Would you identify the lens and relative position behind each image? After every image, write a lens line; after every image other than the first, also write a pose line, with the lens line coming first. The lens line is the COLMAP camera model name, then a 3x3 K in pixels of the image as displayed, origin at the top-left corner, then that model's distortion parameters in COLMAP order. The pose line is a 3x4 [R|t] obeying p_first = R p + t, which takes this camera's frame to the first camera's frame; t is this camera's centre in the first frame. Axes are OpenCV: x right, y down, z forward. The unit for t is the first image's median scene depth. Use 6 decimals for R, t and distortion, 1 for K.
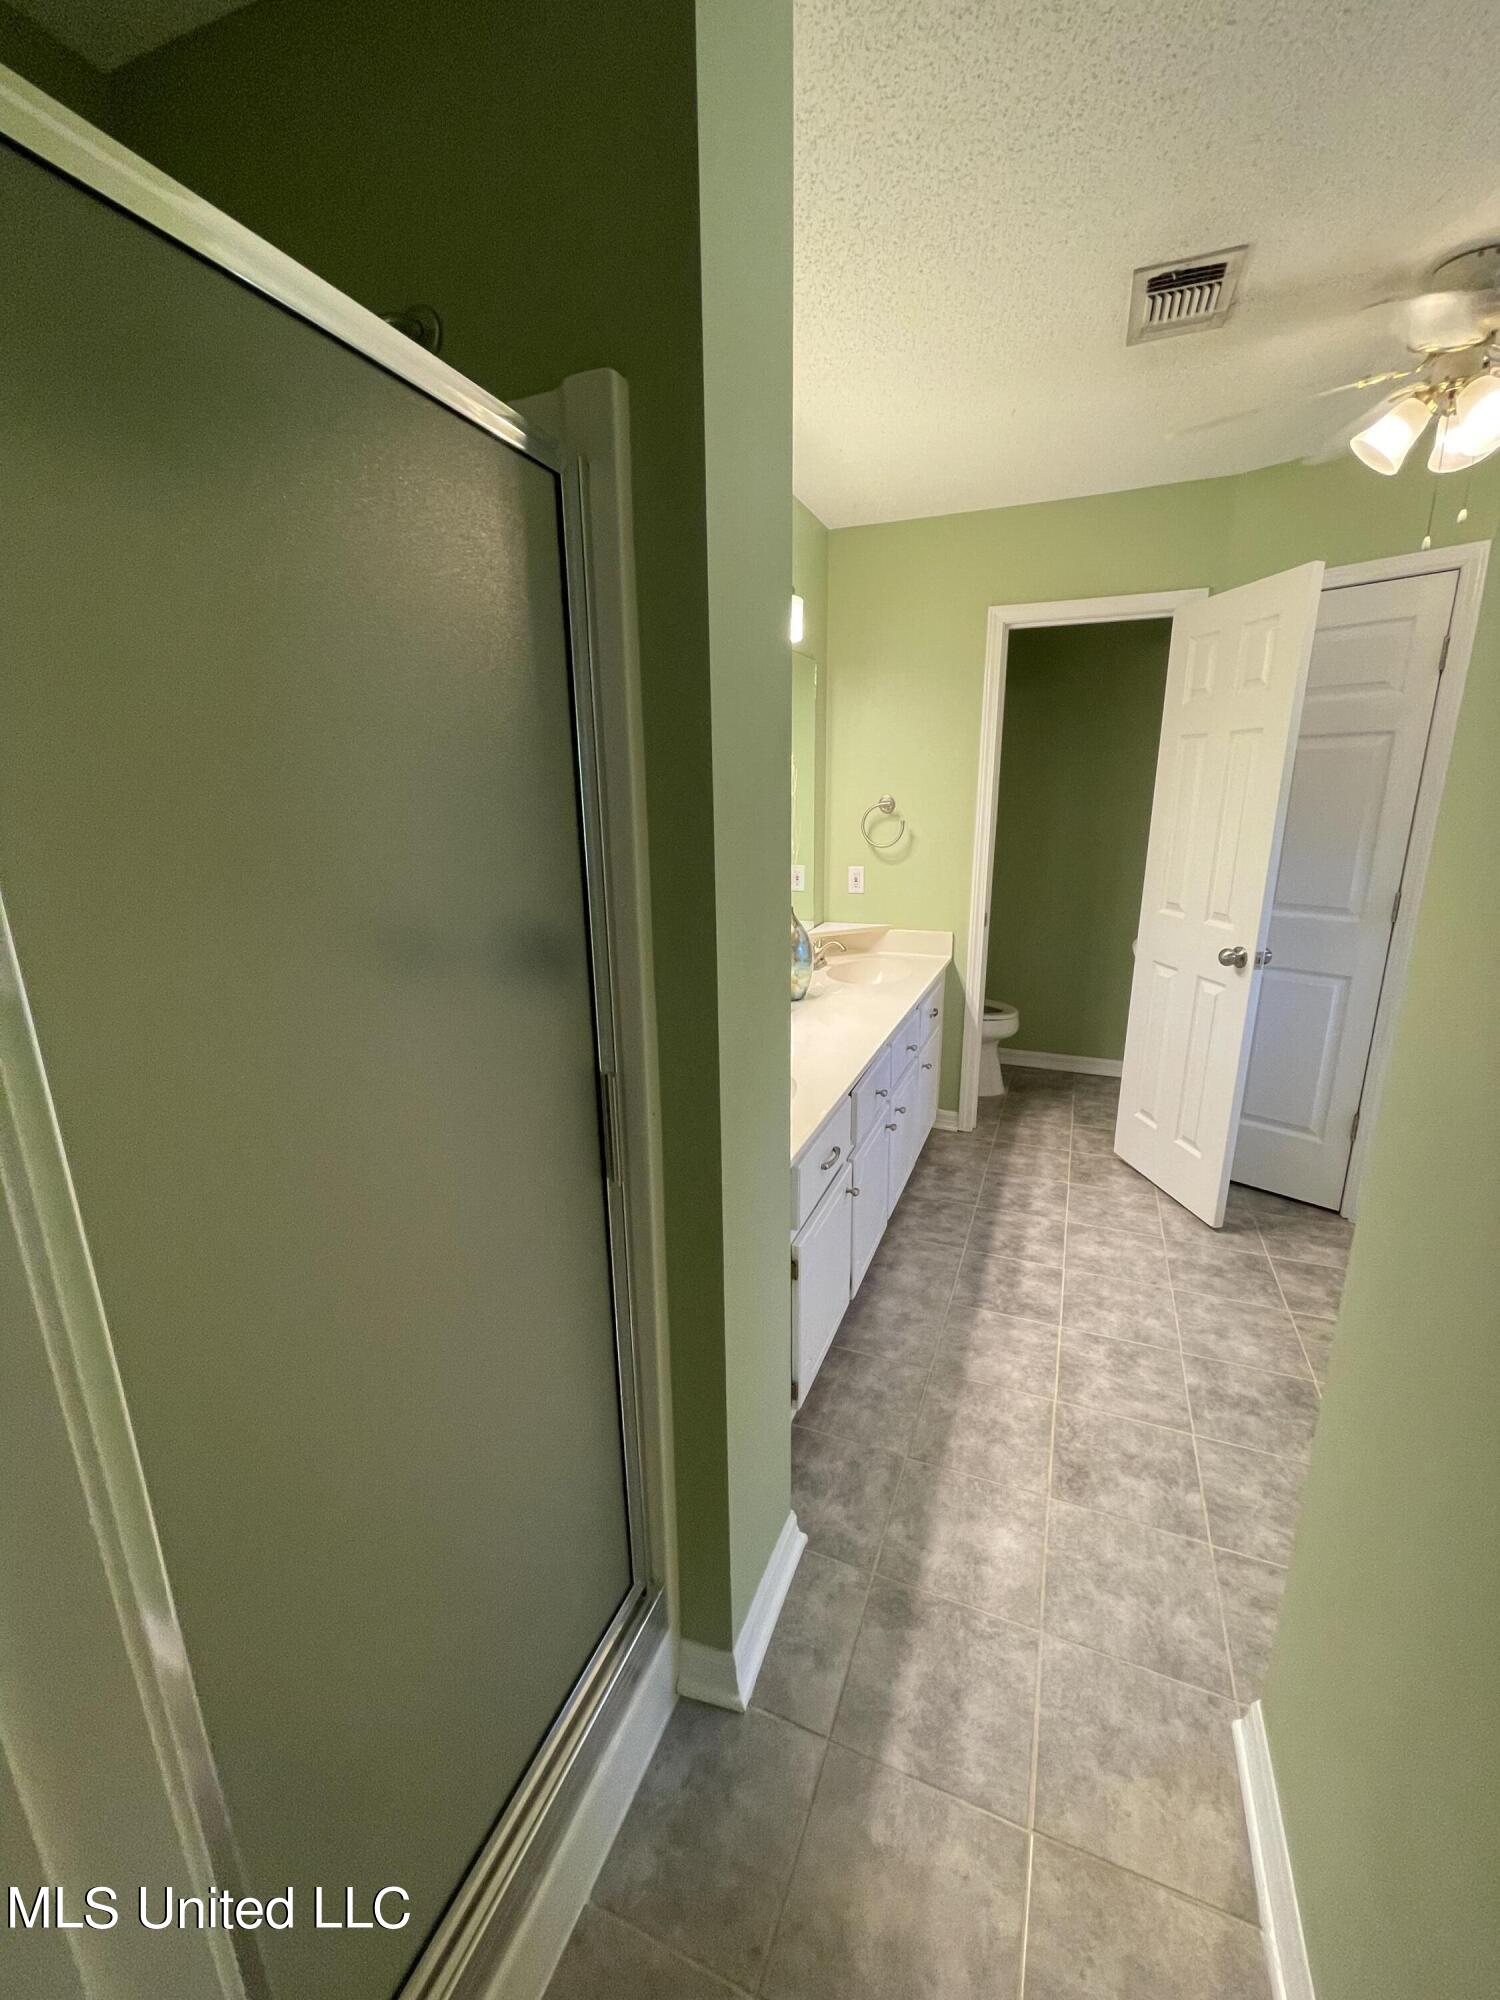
lens RADIAL K [[794.1, 0, 750.0], [0, 794.1, 1000.0], [0, 0, 1]] dist [0.000564, -0.000156]
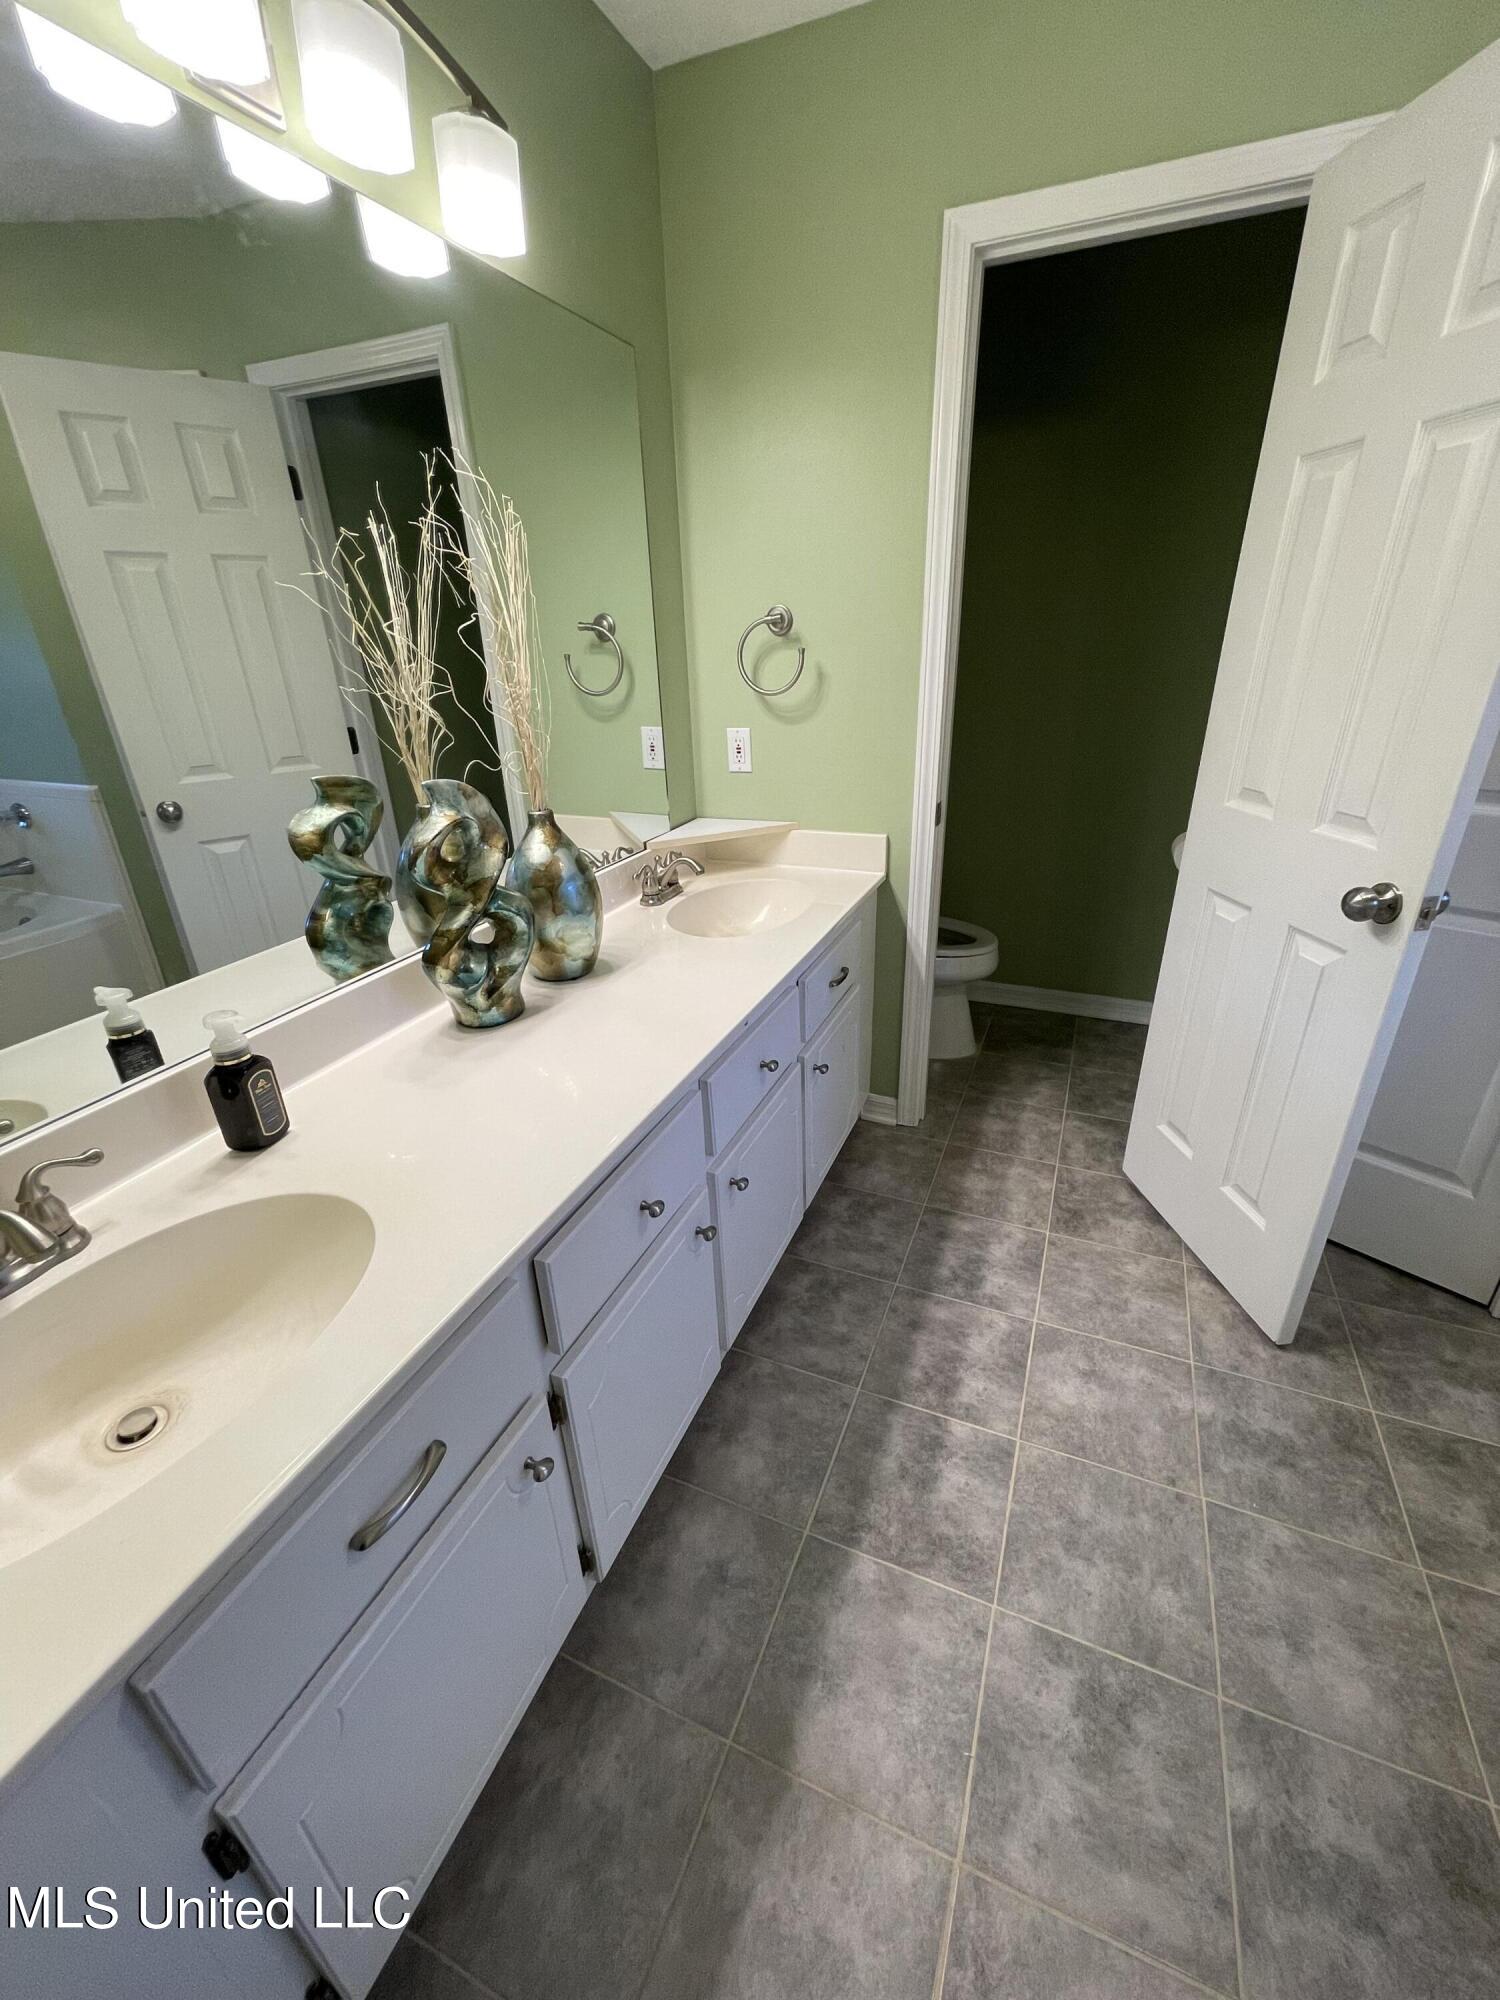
lens RADIAL K [[811.1, 0, 750.0], [0, 811.1, 1000.0], [0, 0, 1]] dist [0.008173, 0.000132]
pose [[0.999754, -0.010752, -0.019374, 0.189815], [0.013780, 0.986422, 0.163653, -0.075261], [0.017351, -0.163879, 0.986328, 0.408926]]
